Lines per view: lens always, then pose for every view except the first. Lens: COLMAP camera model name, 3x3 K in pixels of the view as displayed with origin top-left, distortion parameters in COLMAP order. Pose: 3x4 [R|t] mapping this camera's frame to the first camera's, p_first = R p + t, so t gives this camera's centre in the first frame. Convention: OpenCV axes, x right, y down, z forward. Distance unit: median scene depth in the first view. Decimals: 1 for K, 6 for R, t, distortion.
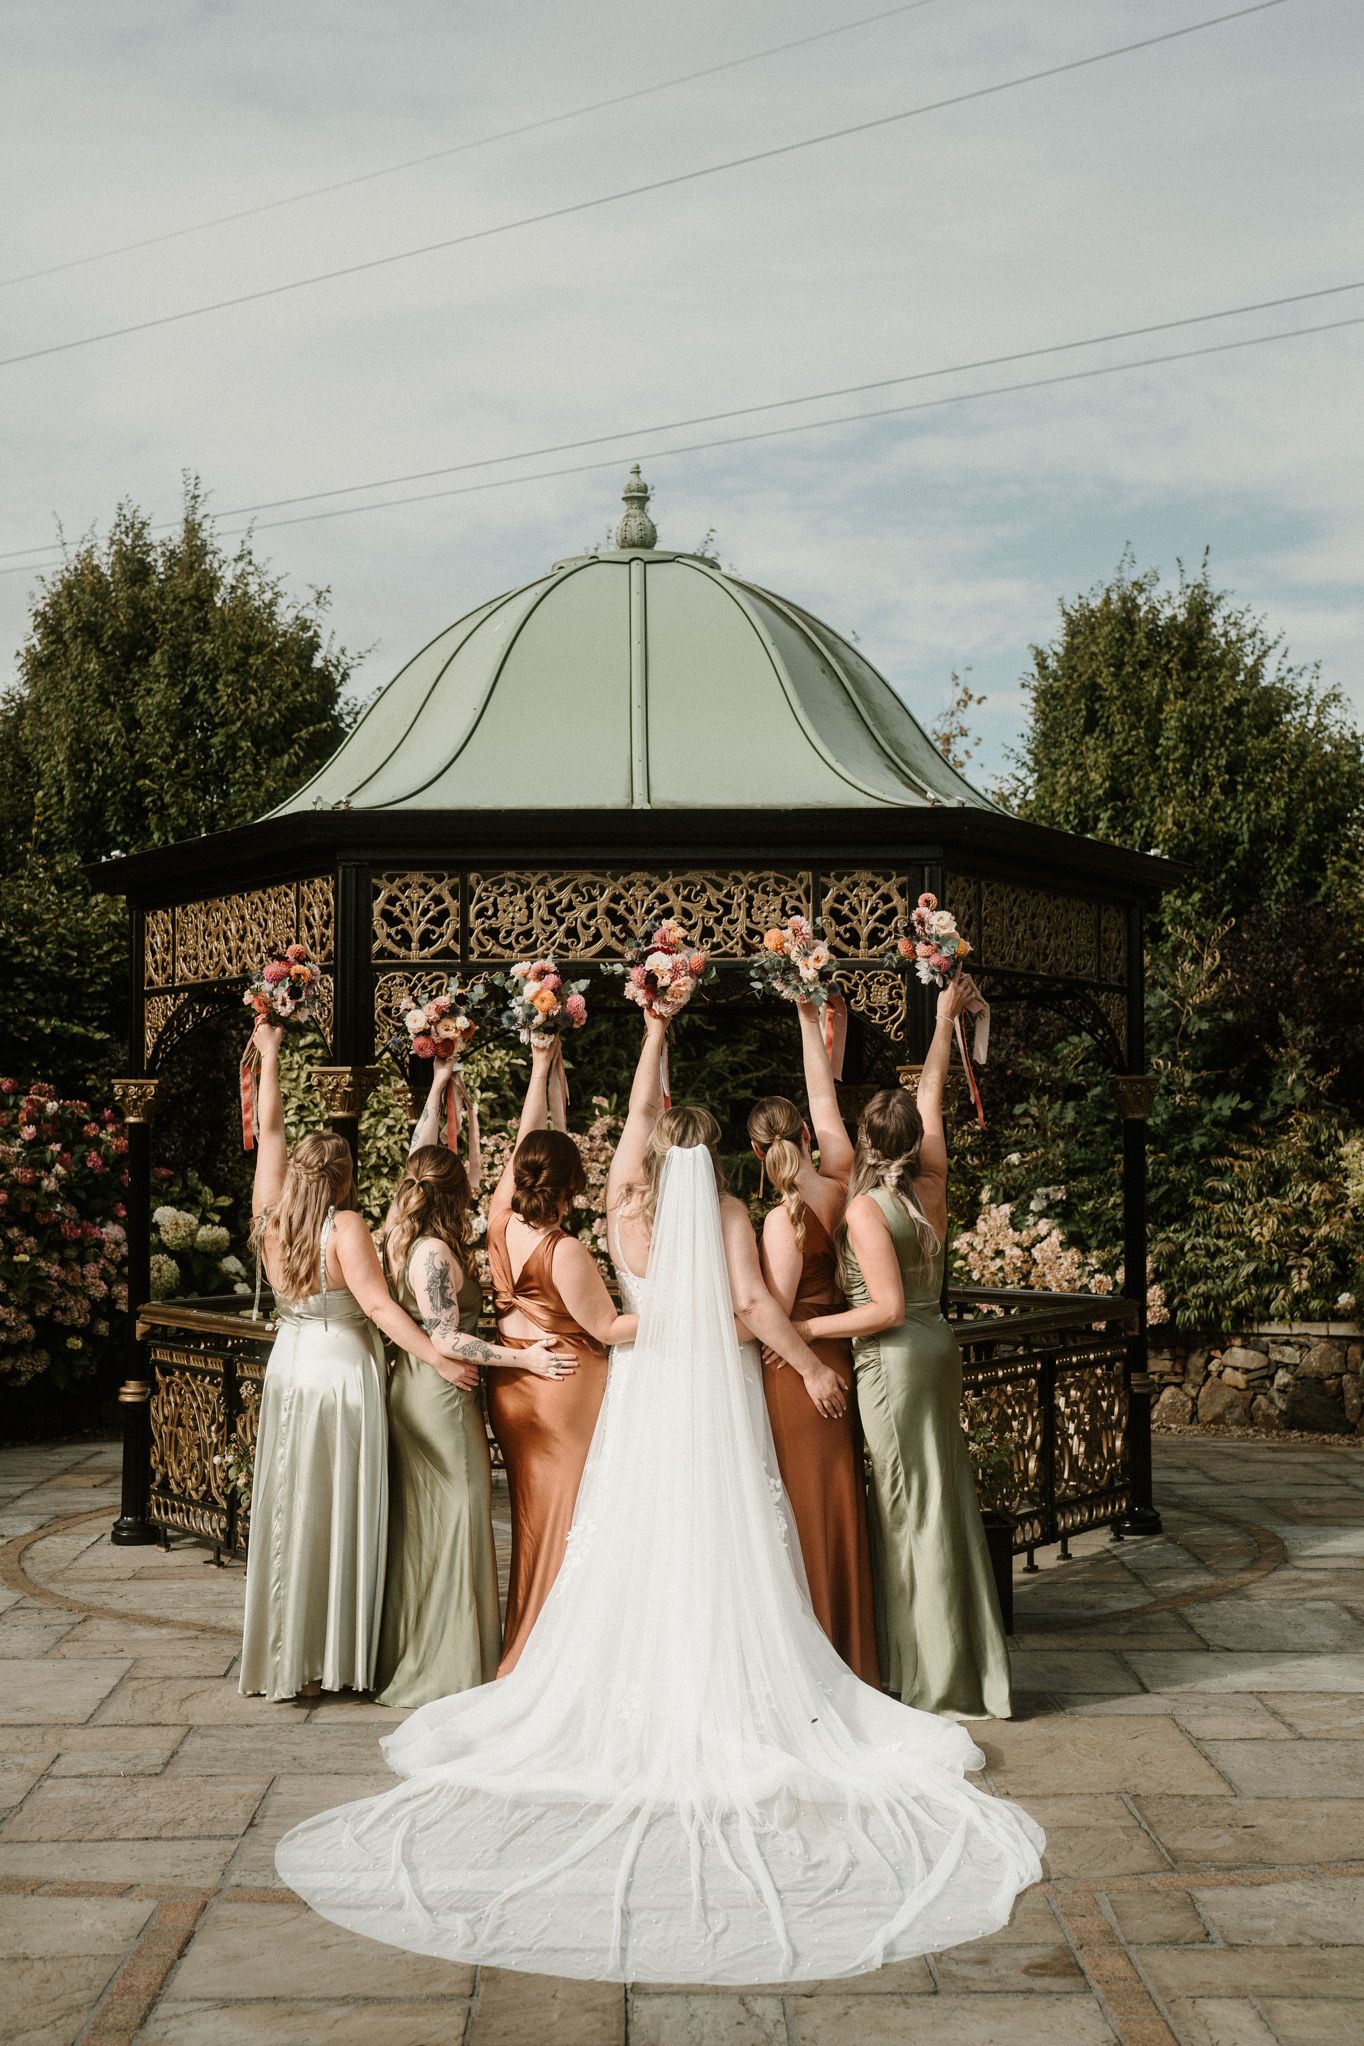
lens RADIAL K [[2923.5, 0, 682.0], [0, 2923.5, 1023.0], [0, 0, 1]] dist [-0.175644, 1.083276]
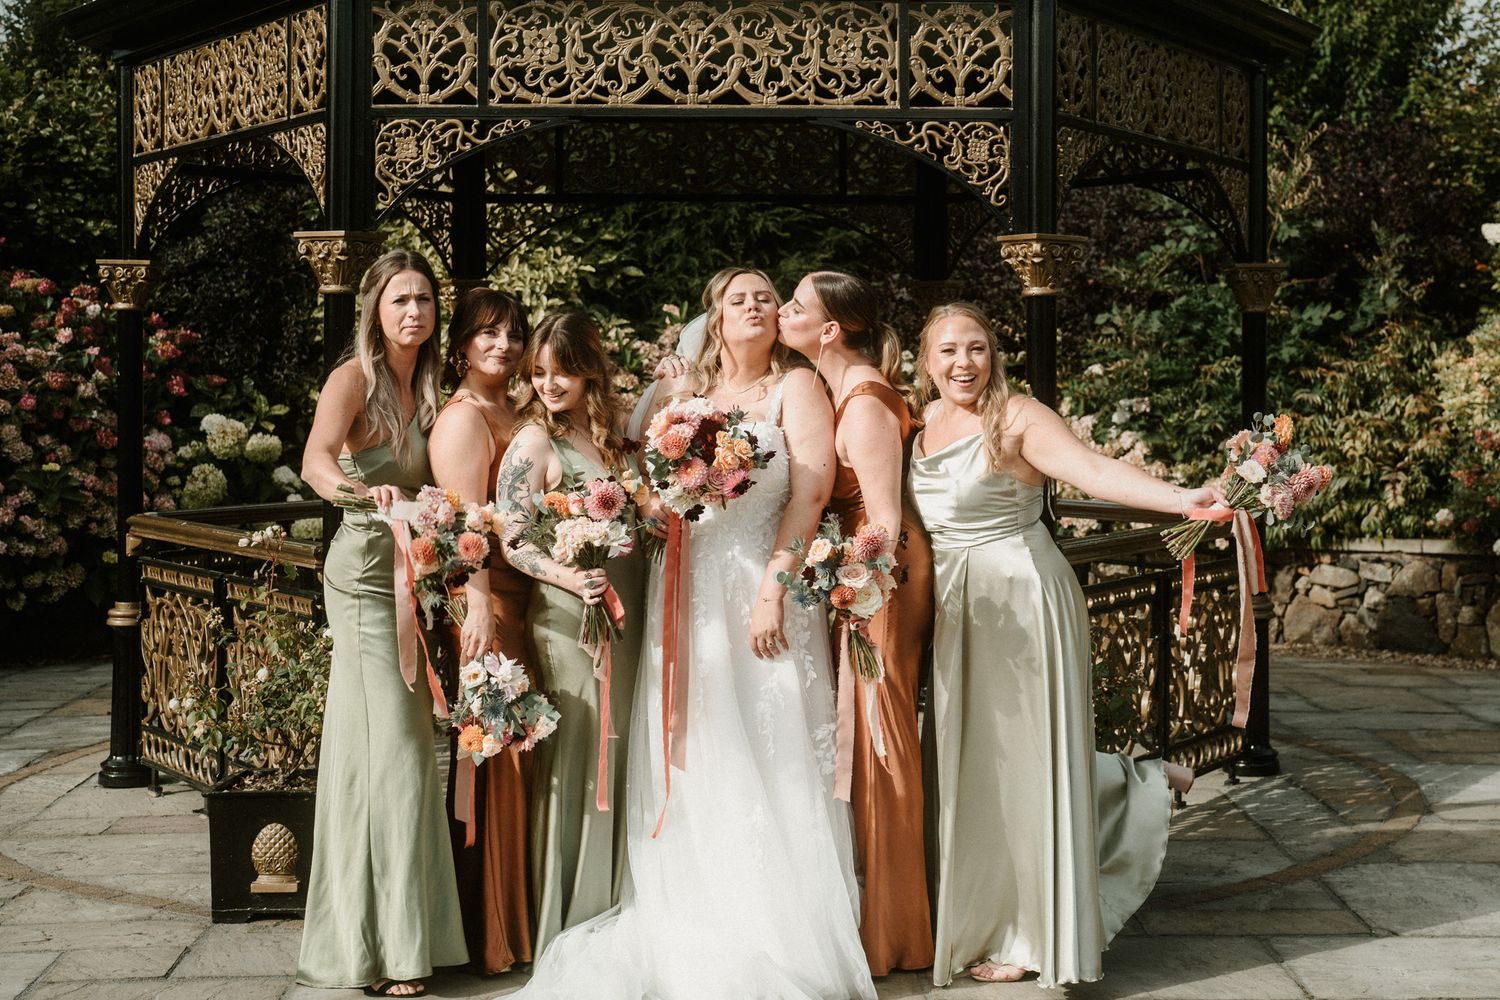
lens RADIAL K [[2574.2, 0, 862.1], [0, 2574.2, 413.5], [0, 0, 1]] dist [-0.171116, 1.087662]
pose [[0.999285, 0.005070, 0.037466, 0.005926], [-0.007130, 0.998458, 0.055046, 0.021809], [-0.037130, -0.055274, 0.997781, 0.221737]]
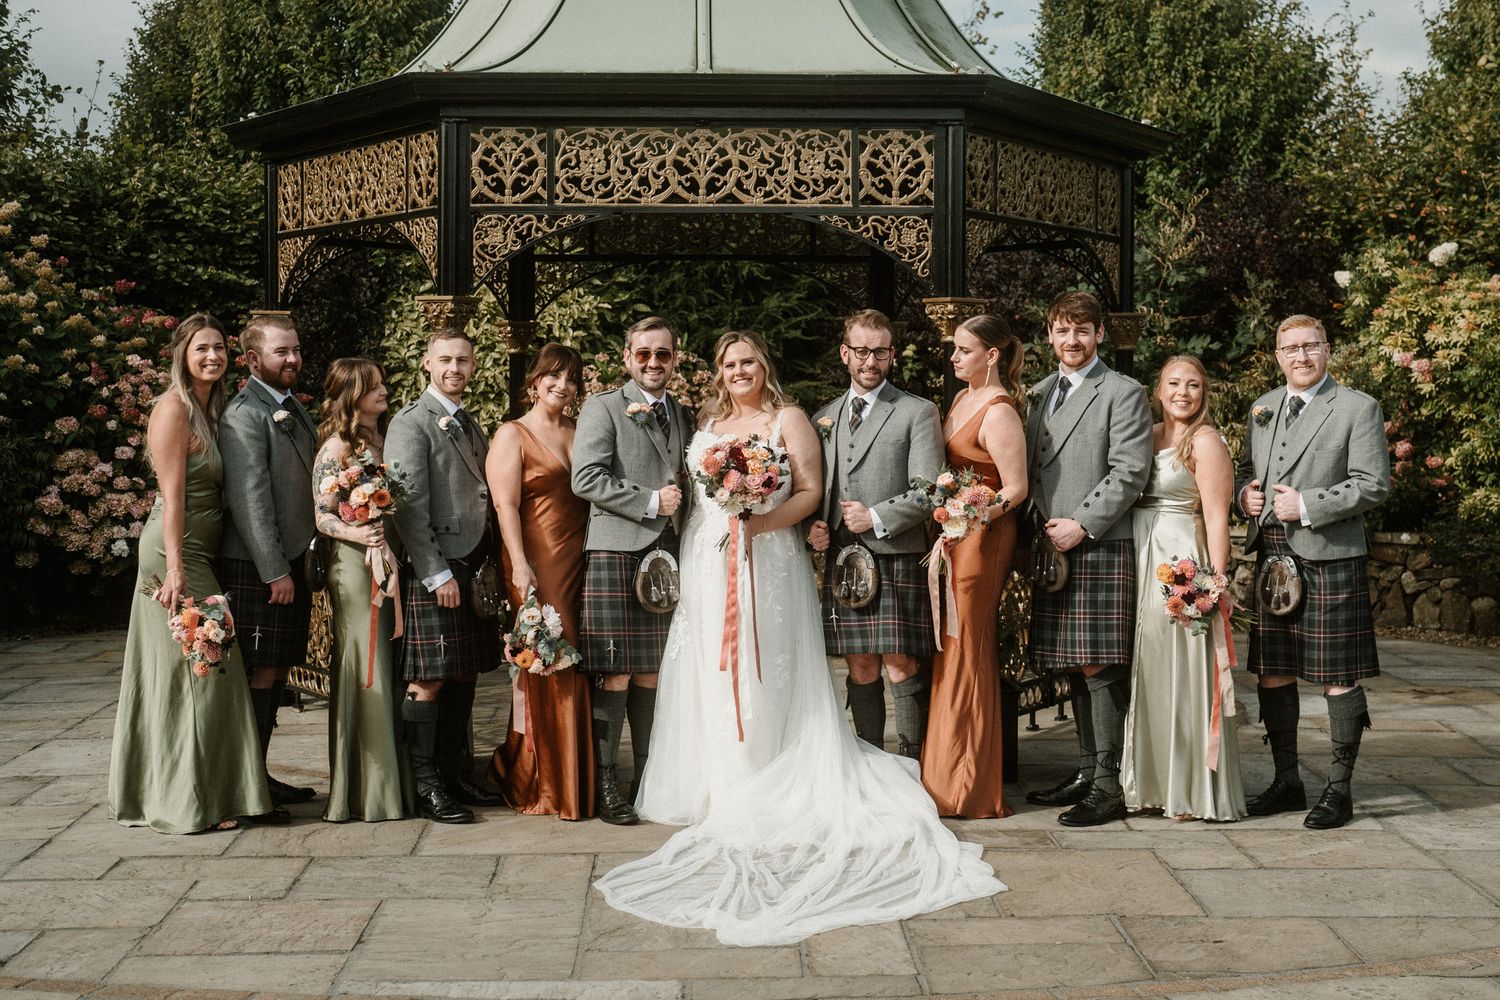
lens RADIAL K [[2390.6, 0, 820.8], [0, 2390.6, 486.8], [0, 0, 1]] dist [-0.180088, 1.112417]
pose [[0.999503, 0.004674, 0.031181, 0.002973], [-0.007226, 0.996587, 0.082235, 0.009952], [-0.030690, -0.082420, 0.996125, 0.040591]]
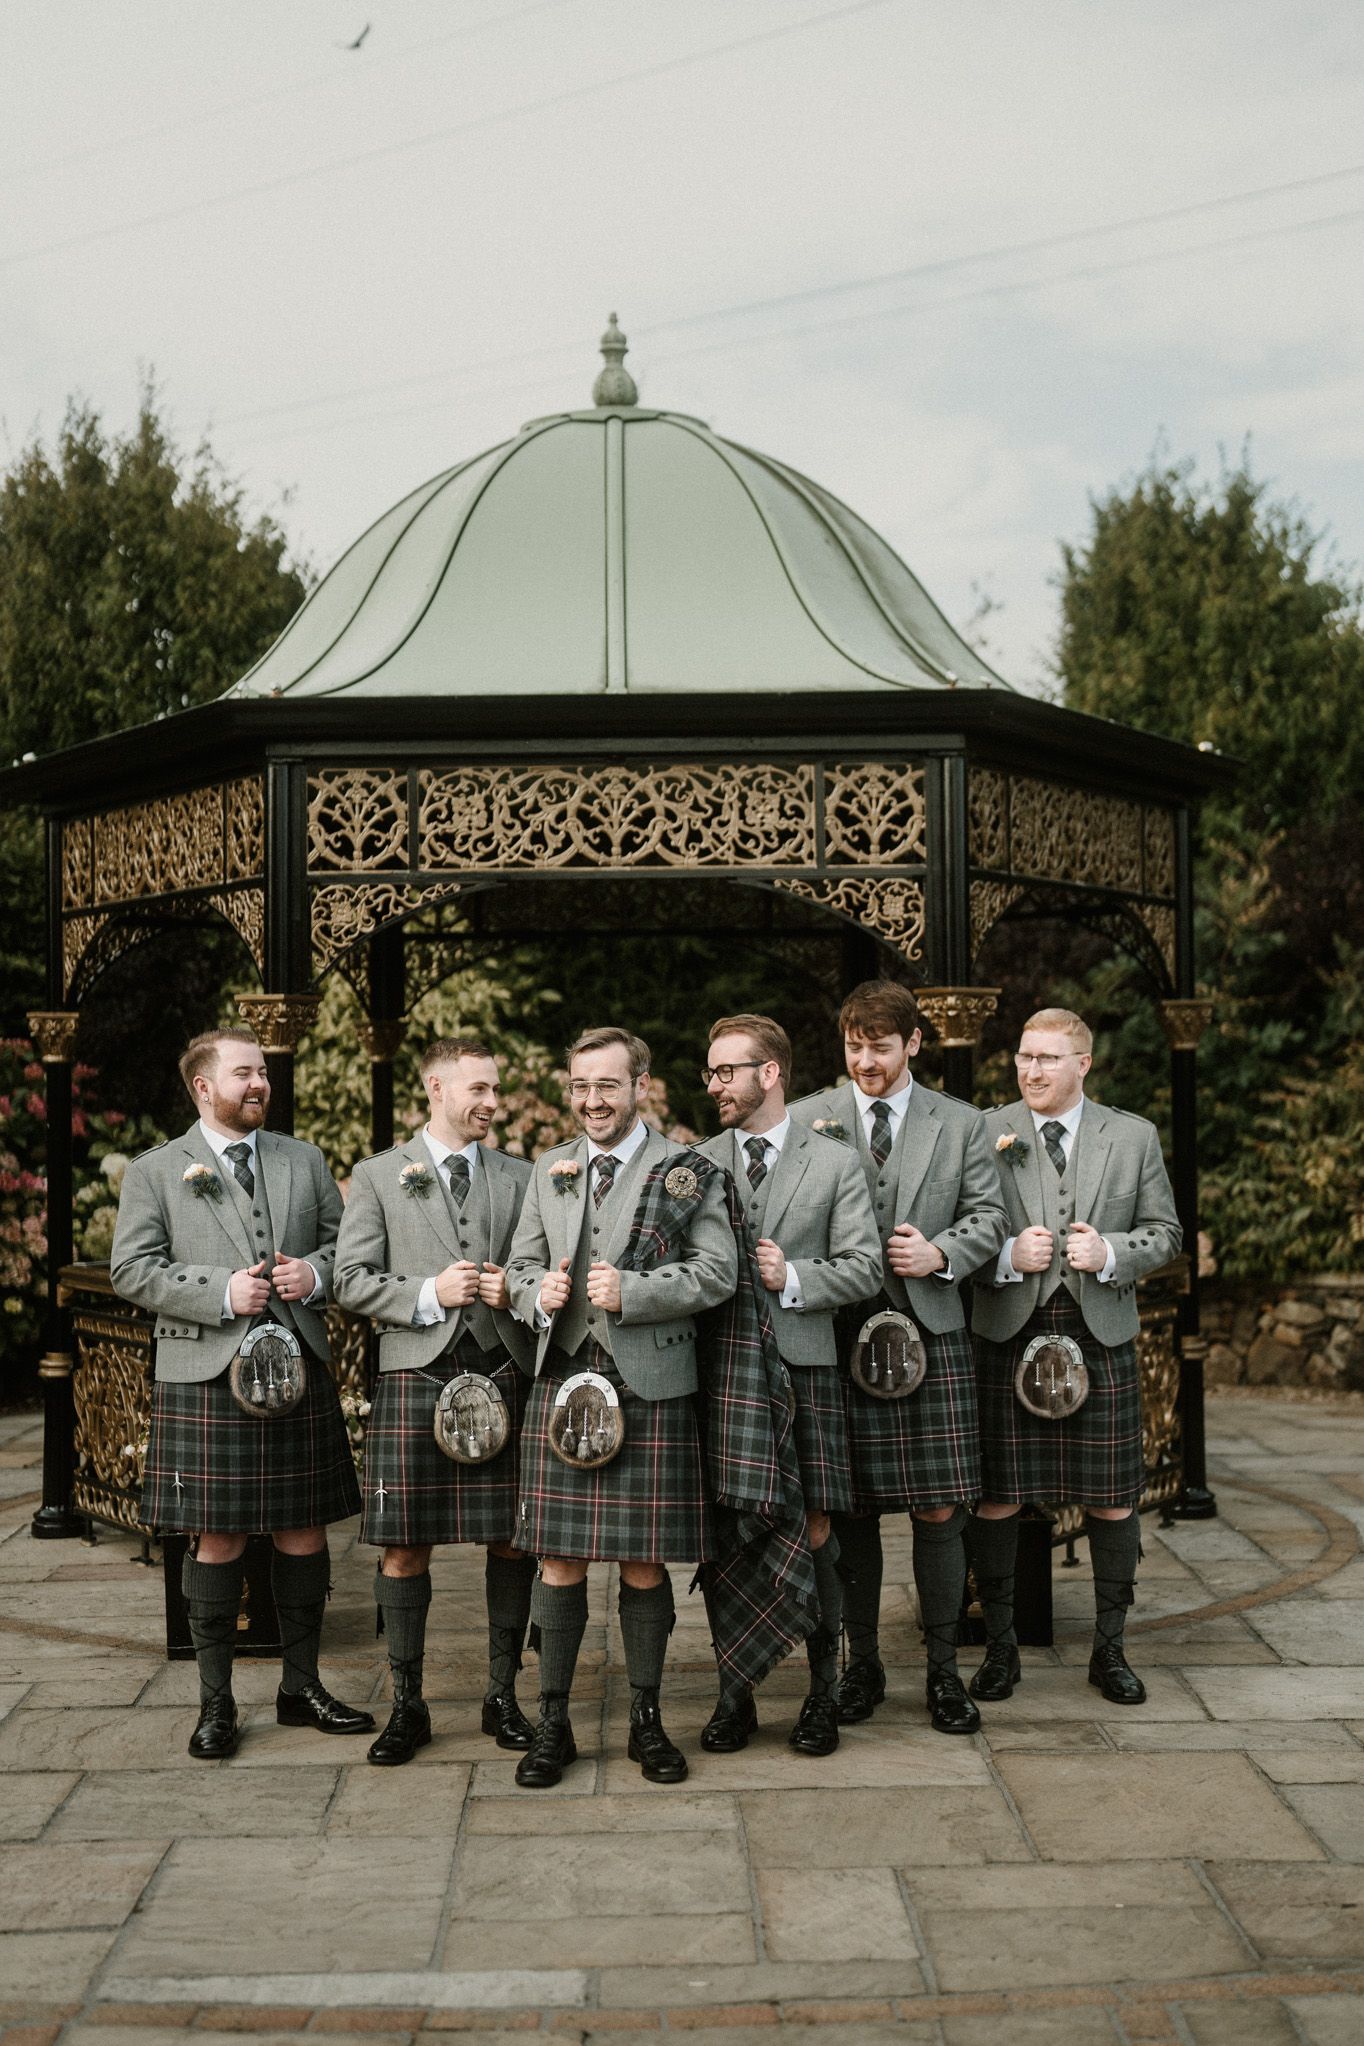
lens RADIAL K [[2997.2, 0, 682.0], [0, 2997.2, 1023.0], [0, 0, 1]] dist [-0.163630, 1.115563]
pose [[0.999963, -0.007453, -0.004353, 0.007256], [0.007543, 0.999749, 0.021095, 0.004791], [0.004195, -0.021127, 0.999768, 0.094777]]
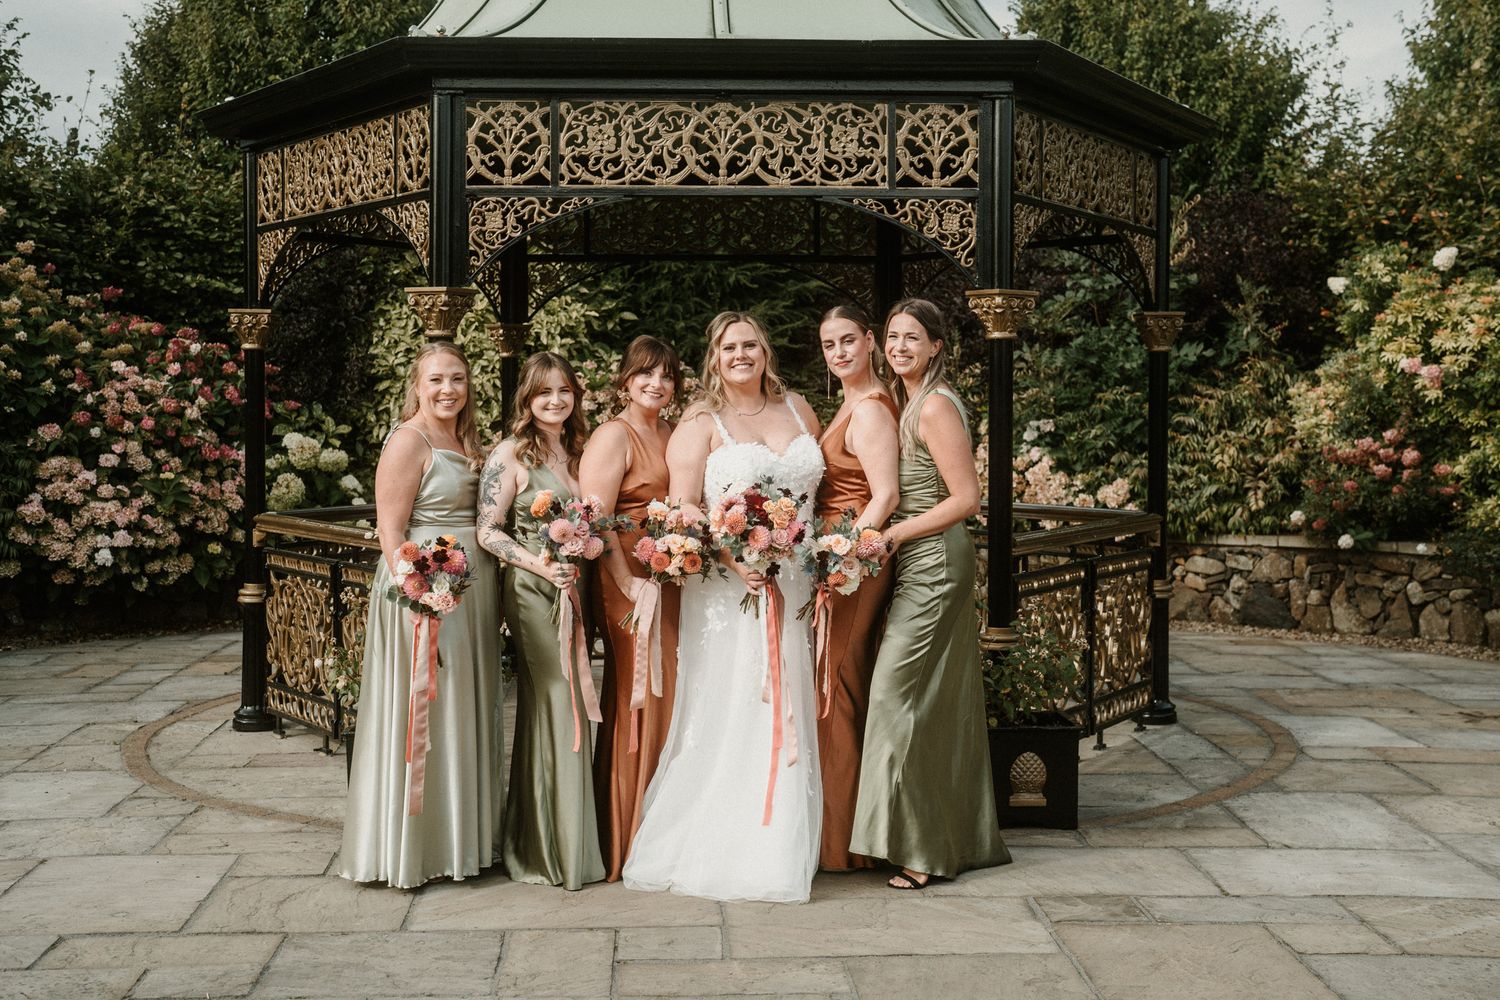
lens RADIAL K [[2143.3, 0, 750.0], [0, 2143.3, 500.0], [0, 0, 1]] dist [-0.175644, 1.083276]
pose [[0.999695, 0.004916, 0.024201, -0.019513], [-0.007005, 0.996182, 0.087014, 0.020073], [-0.023681, -0.087157, 0.995913, 0.195434]]
